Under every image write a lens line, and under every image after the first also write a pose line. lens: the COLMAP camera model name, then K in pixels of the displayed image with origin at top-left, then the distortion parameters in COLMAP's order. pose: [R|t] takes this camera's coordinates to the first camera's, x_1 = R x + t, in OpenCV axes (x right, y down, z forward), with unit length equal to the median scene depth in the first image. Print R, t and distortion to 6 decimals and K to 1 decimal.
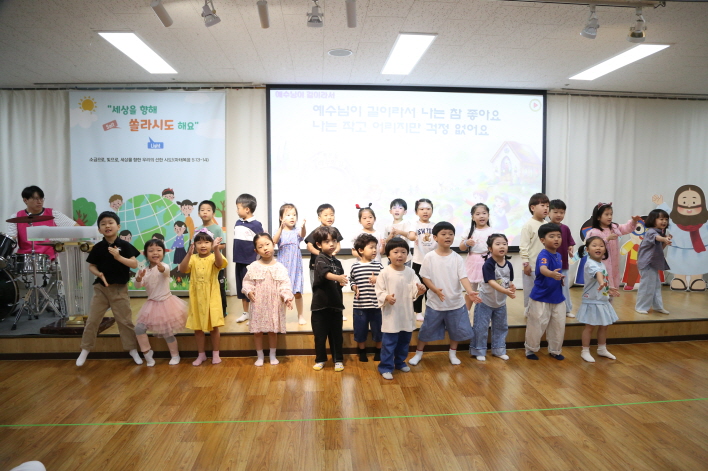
lens RADIAL K [[489.6, 0, 359.6], [0, 489.6, 239.0], [0, 0, 1]] dist [-0.116536, 0.071045]
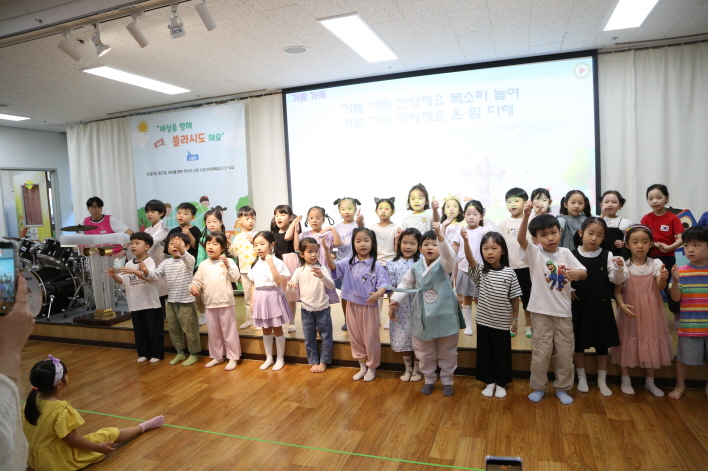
lens RADIAL K [[489.6, 0, 359.6], [0, 489.6, 239.0], [0, 0, 1]] dist [-0.116536, 0.071045]
pose [[0.914598, -0.008755, -0.404270, 0.373332], [0.014725, 0.999824, 0.011660, -0.015219], [0.404097, -0.016617, 0.914565, 0.136184]]
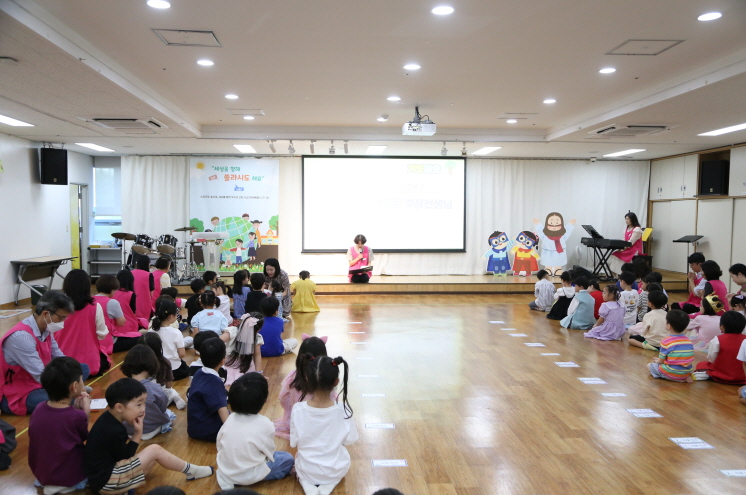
lens RADIAL K [[639.9, 0, 381.9], [0, 639.9, 247.8], [0, 0, 1]] dist [-0.006228, 0.002155]
pose [[0.999979, 0.006213, -0.001843, 0.107265], [-0.006280, 0.999215, -0.039110, 0.110042], [0.001598, 0.039121, 0.999233, -1.350514]]
